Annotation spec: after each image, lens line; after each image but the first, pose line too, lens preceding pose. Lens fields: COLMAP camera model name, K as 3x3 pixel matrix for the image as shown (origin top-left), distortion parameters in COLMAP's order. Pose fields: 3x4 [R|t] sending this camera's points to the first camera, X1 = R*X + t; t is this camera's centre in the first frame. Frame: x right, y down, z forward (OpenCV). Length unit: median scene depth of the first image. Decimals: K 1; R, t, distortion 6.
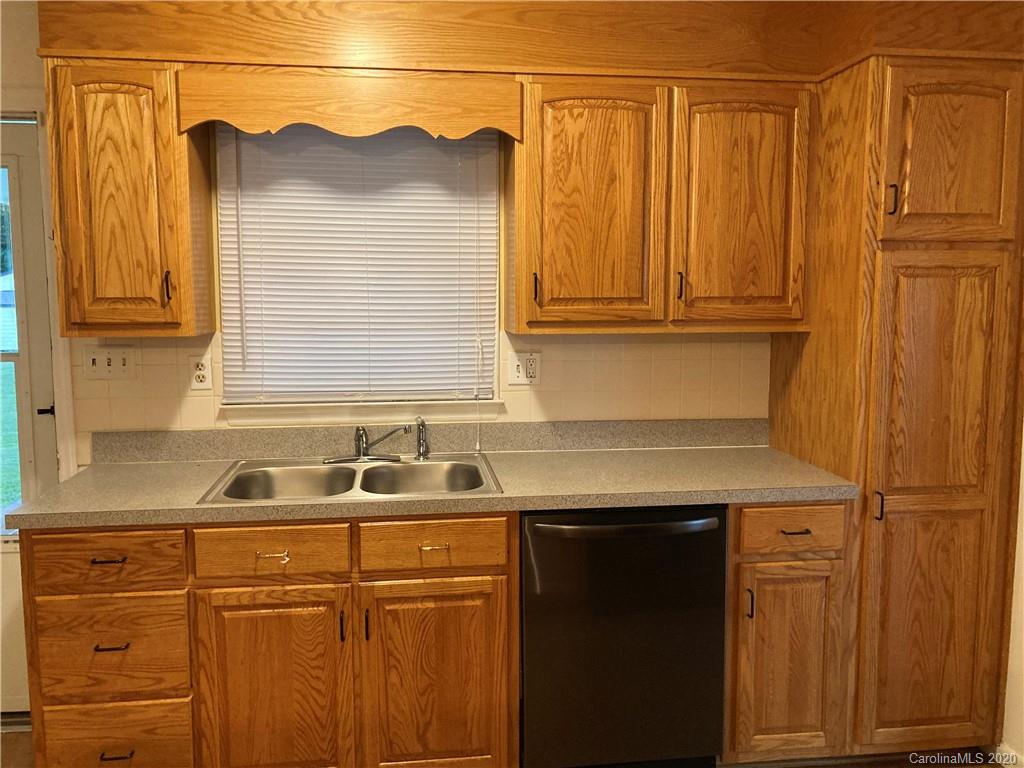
lens RADIAL K [[838.4, 0, 510.7], [0, 838.4, 381.3], [0, 0, 1]] dist [0.017596, -0.015189]
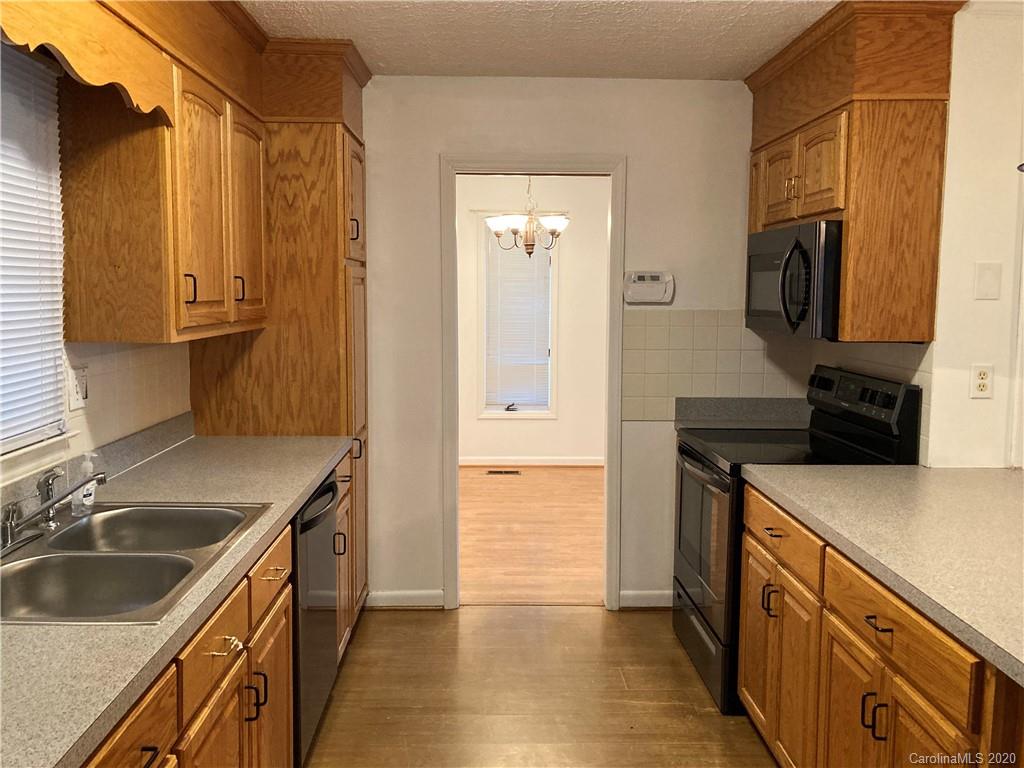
lens RADIAL K [[838.4, 0, 512.5], [0, 838.4, 380.9], [0, 0, 1]] dist [0.017596, -0.015189]
pose [[0.092218, -0.106722, 0.990003, -0.873183], [0.099276, 0.990271, 0.097504, -0.070253], [-0.990778, 0.089292, 0.101916, 0.572841]]
